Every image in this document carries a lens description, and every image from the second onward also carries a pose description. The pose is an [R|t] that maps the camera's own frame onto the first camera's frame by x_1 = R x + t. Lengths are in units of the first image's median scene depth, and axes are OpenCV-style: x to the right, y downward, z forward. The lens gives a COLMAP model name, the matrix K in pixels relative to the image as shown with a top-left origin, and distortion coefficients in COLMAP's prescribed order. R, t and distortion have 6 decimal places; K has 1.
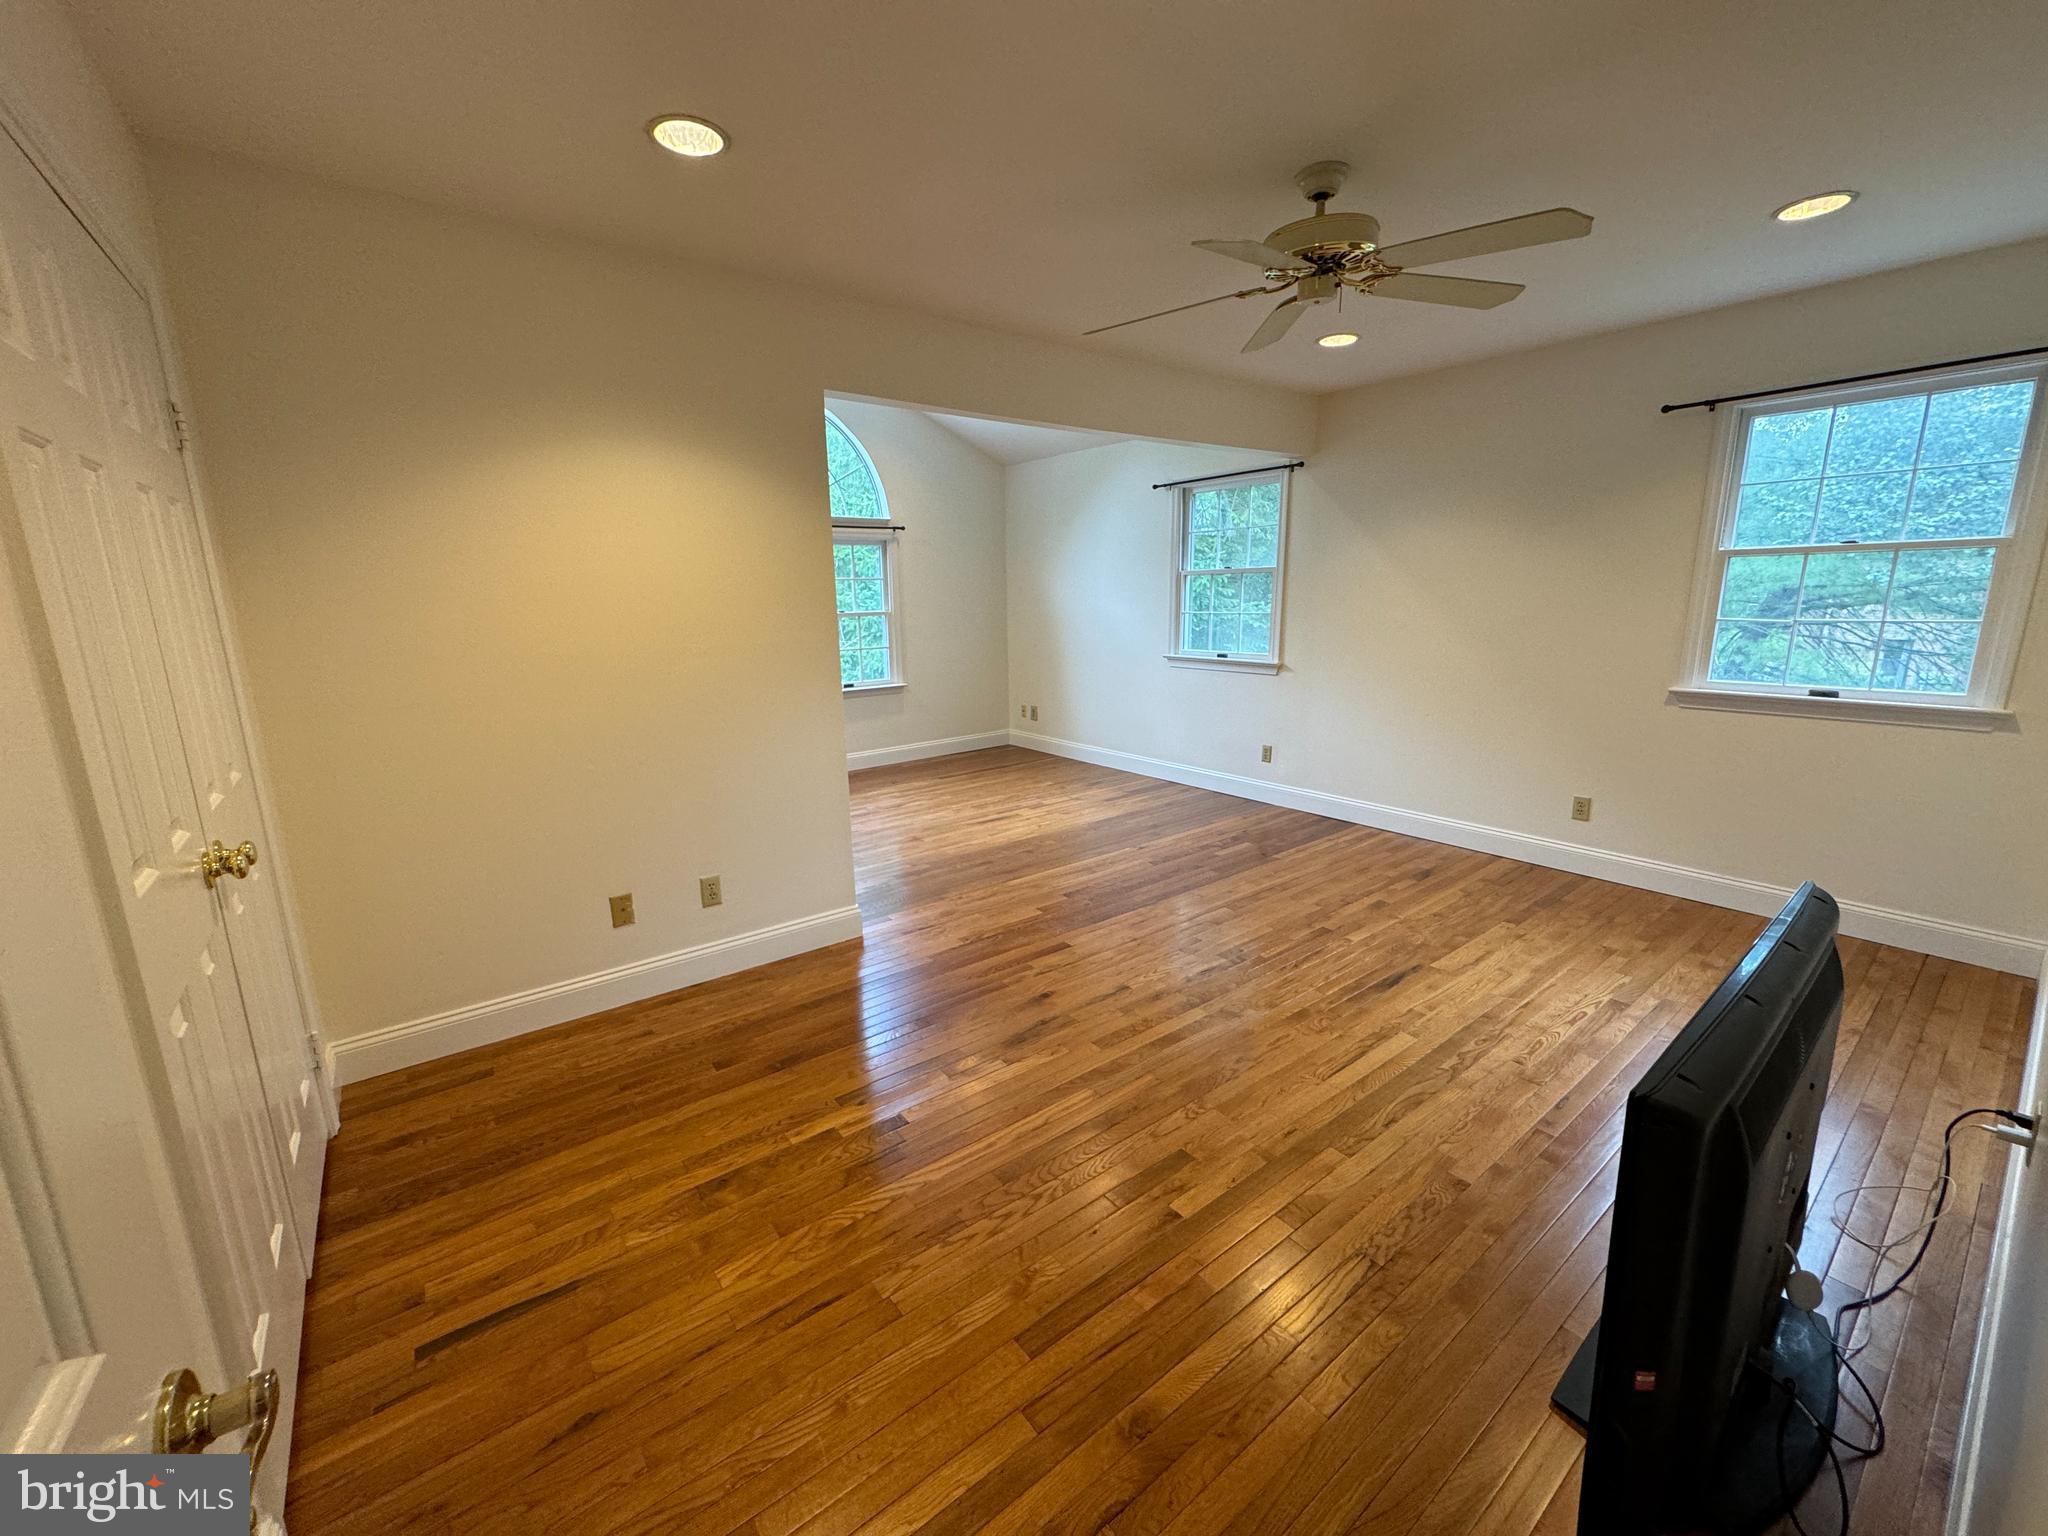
lens RADIAL K [[811.5, 0, 1029.2], [0, 811.5, 760.6], [0, 0, 1]] dist [-0.004683, 0.000943]
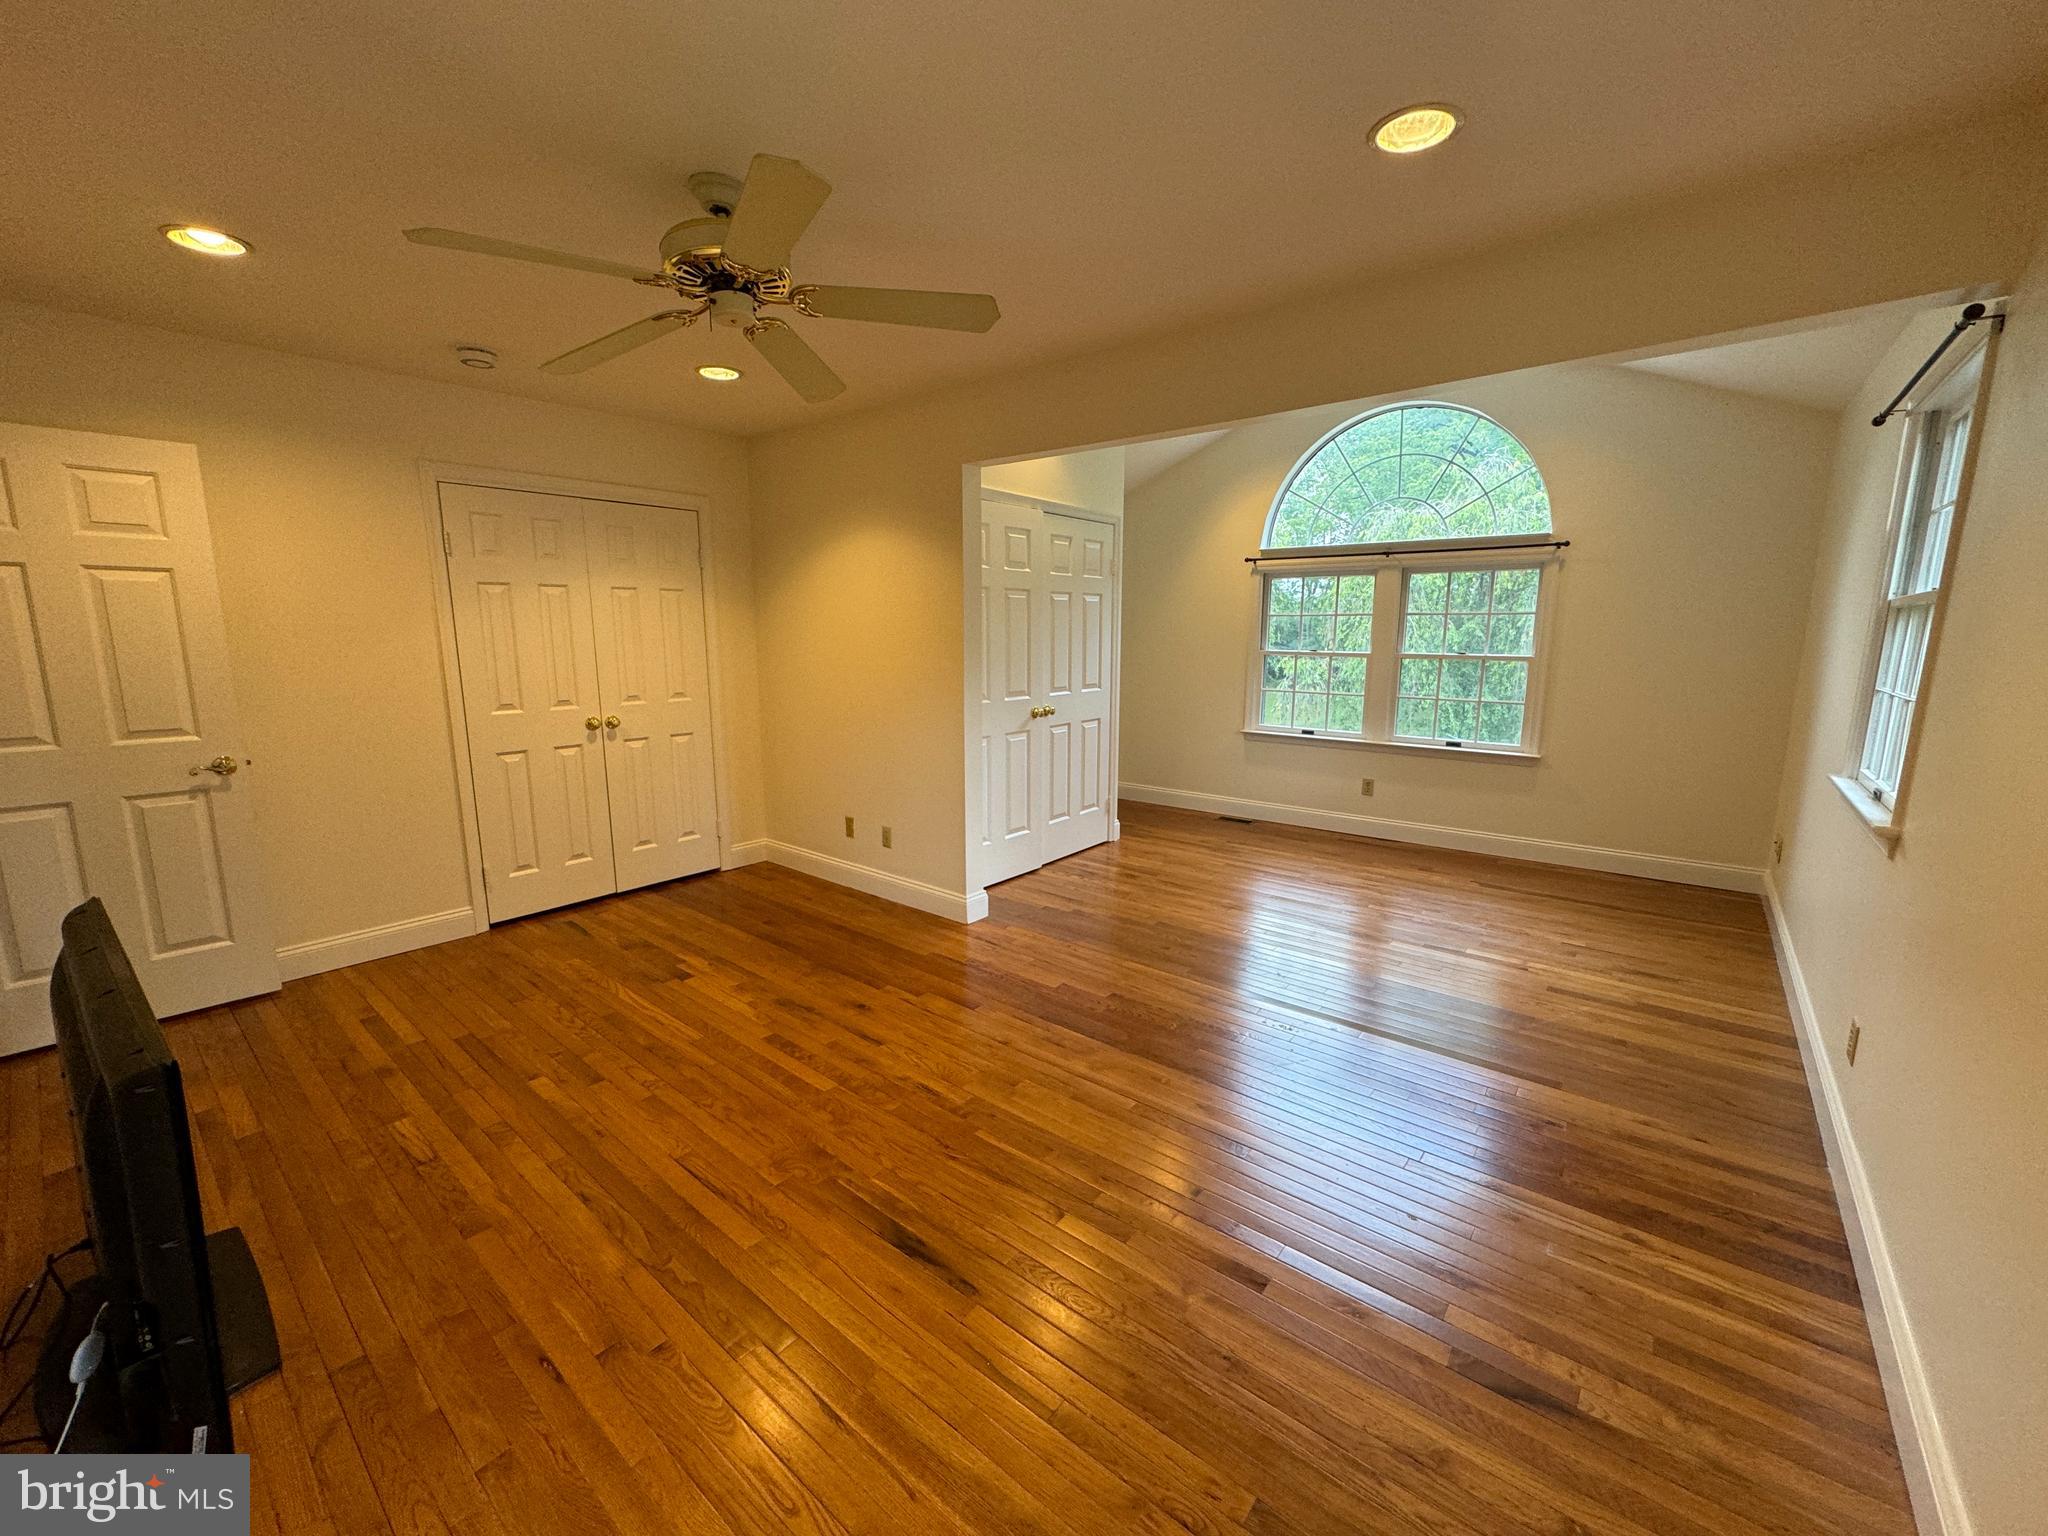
lens RADIAL K [[811.5, 0, 1022.6], [0, 811.5, 771.4], [0, 0, 1]] dist [-0.004683, 0.000943]
pose [[0.226732, 0.186382, -0.955957, 1.037415], [-0.207318, 0.968261, 0.139609, -0.204400], [0.951637, 0.166533, 0.258176, 0.879089]]
